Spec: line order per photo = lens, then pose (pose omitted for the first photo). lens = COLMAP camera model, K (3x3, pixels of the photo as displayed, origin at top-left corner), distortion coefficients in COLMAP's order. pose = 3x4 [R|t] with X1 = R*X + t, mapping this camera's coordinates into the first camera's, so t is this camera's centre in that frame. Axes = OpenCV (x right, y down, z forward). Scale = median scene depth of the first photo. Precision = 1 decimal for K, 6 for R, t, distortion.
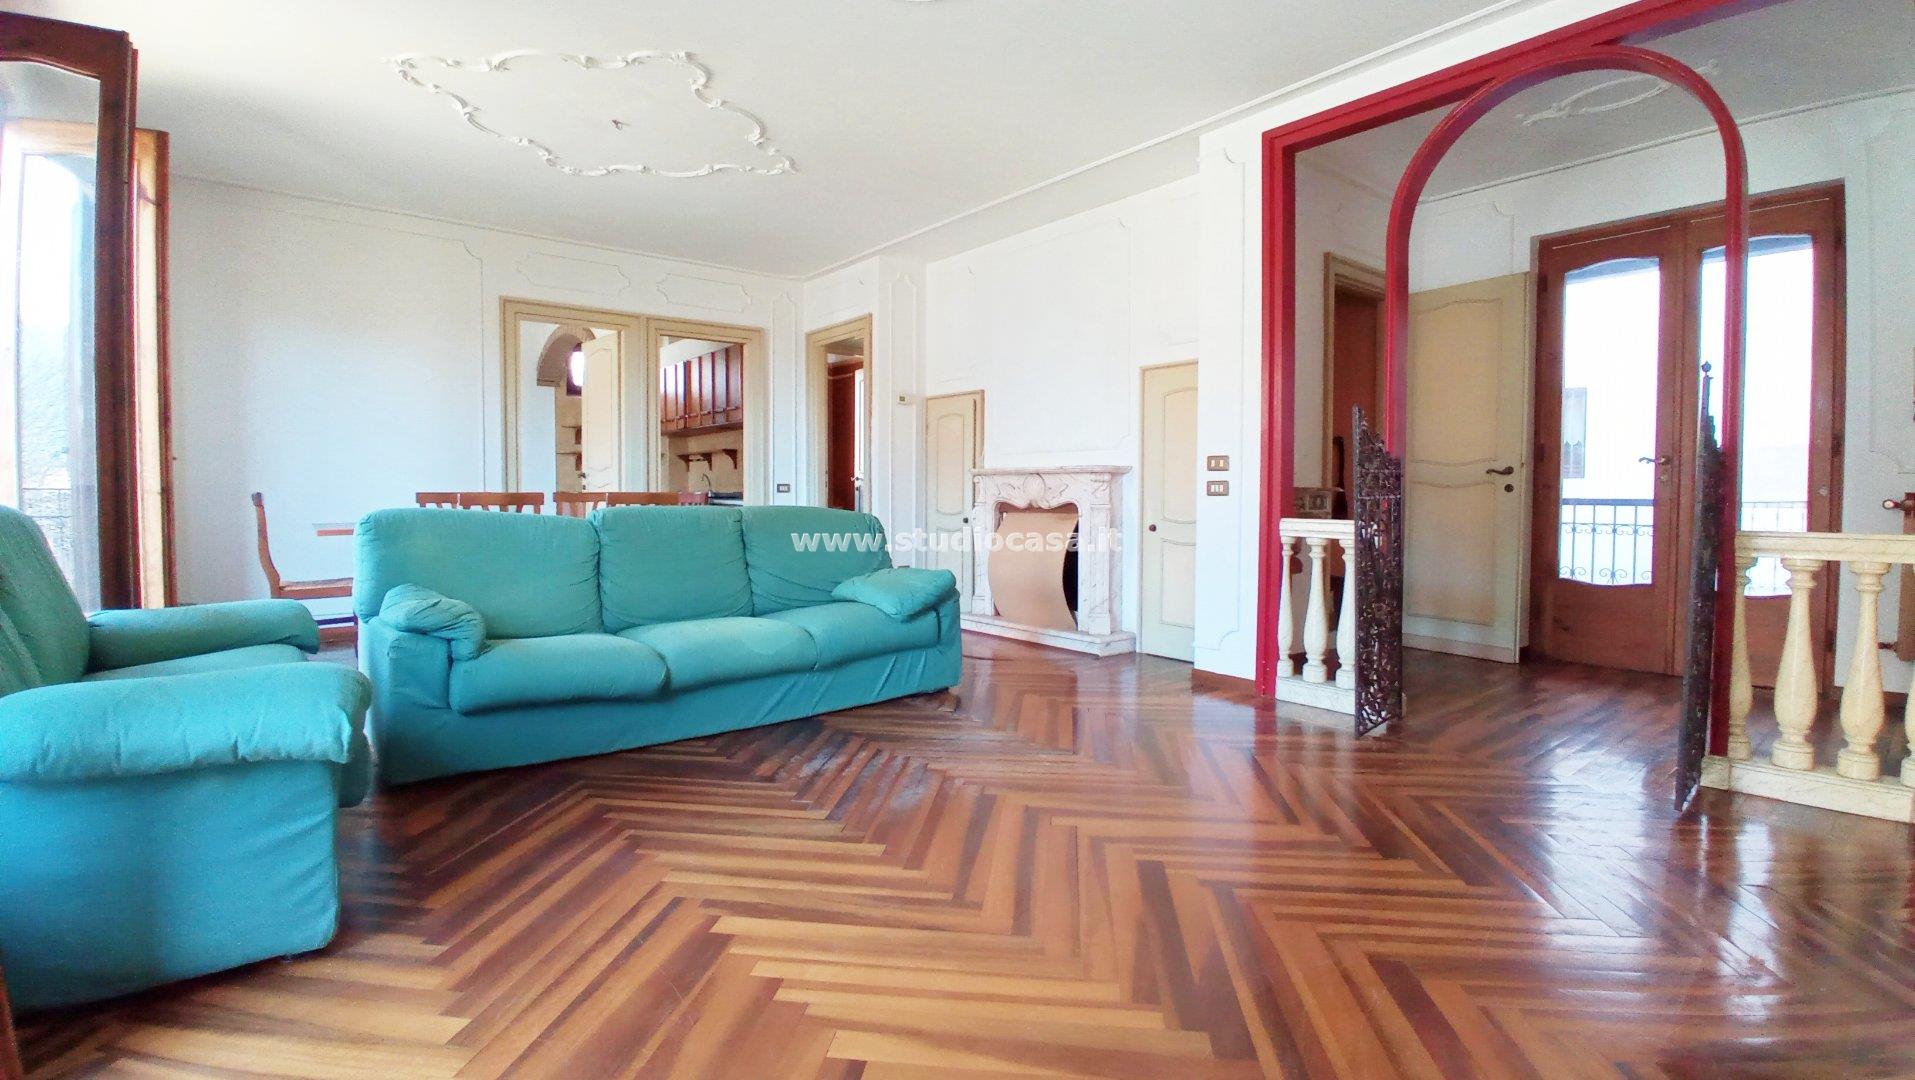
lens RADIAL K [[866.7, 0, 964.1], [0, 866.7, 530.0], [0, 0, 1]] dist [-0.028730, 0.001985]
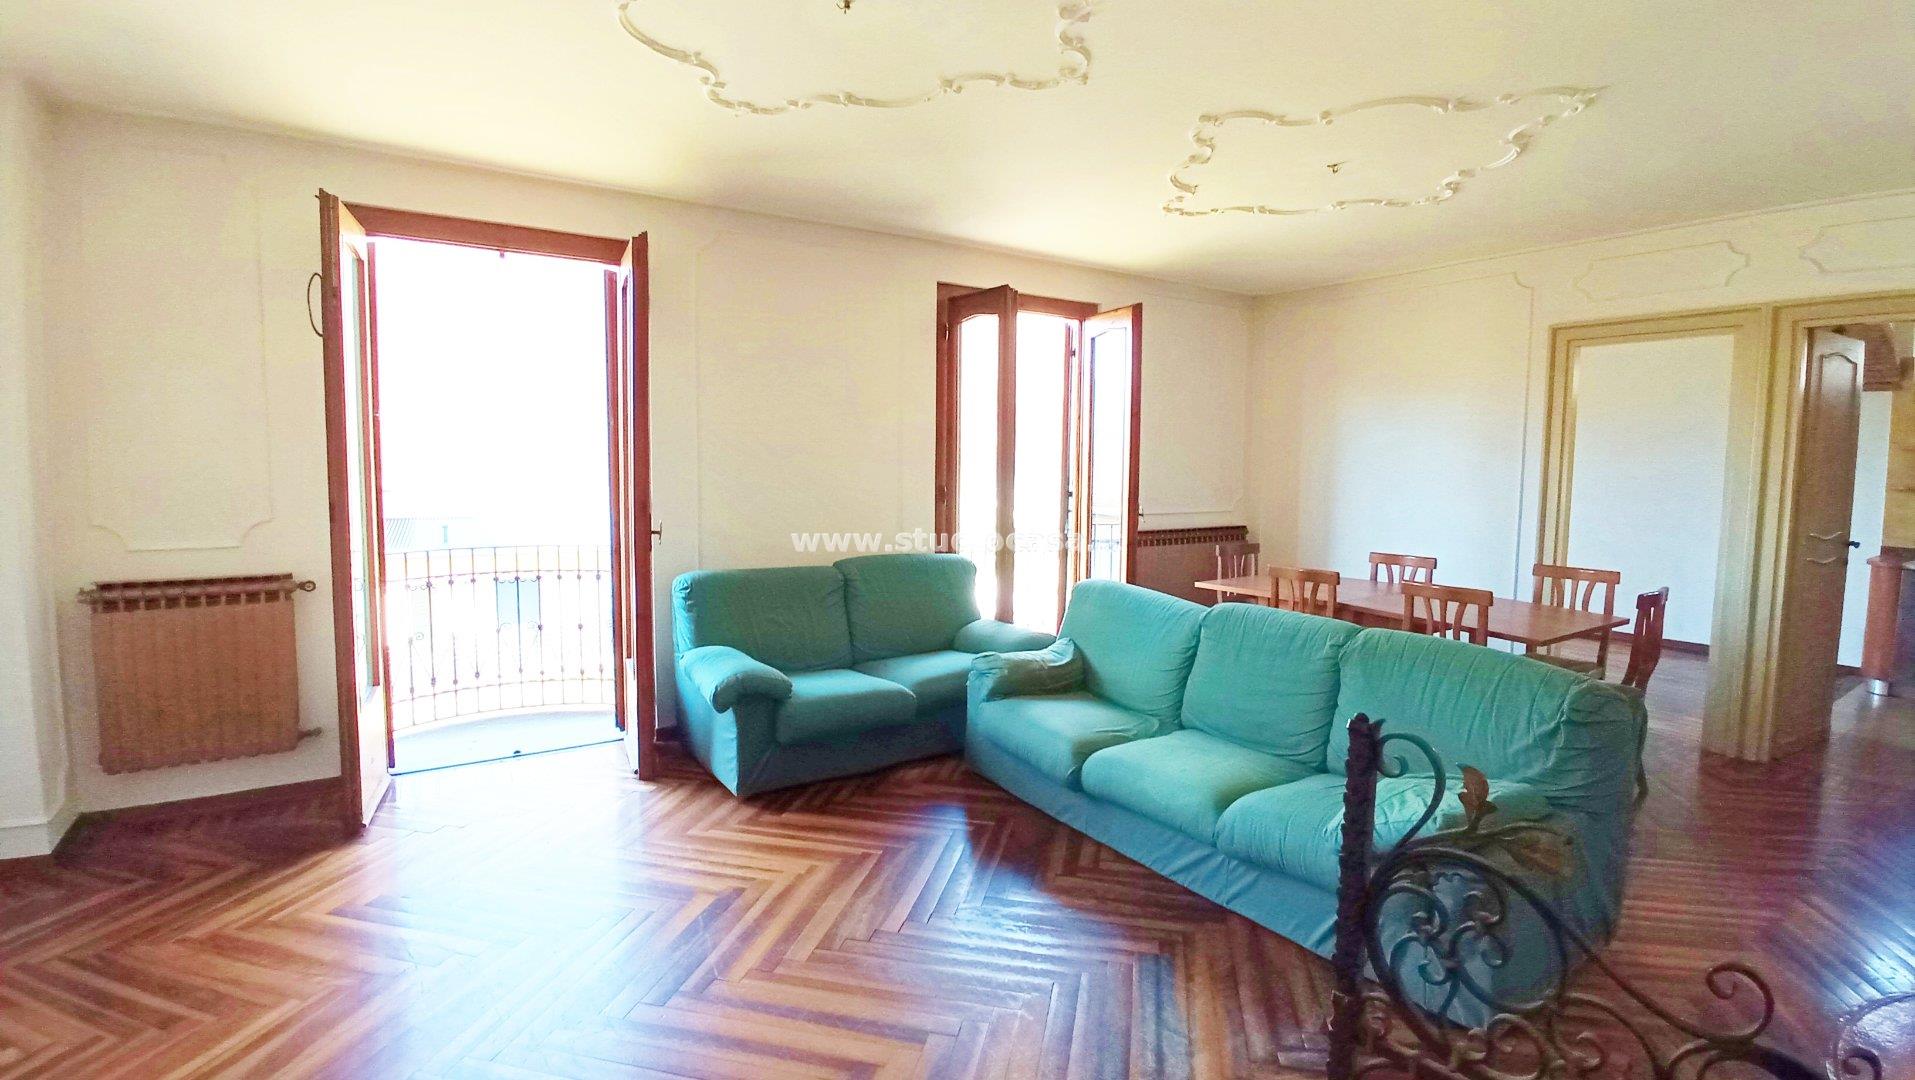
lens RADIAL K [[866.7, 0, 958.0], [0, 866.7, 534.4], [0, 0, 1]] dist [-0.028730, 0.001985]
pose [[-0.102238, 0.094340, -0.990276, 0.804920], [-0.053403, 0.993537, 0.100164, -0.258963], [0.993325, 0.063124, -0.096540, 1.102556]]
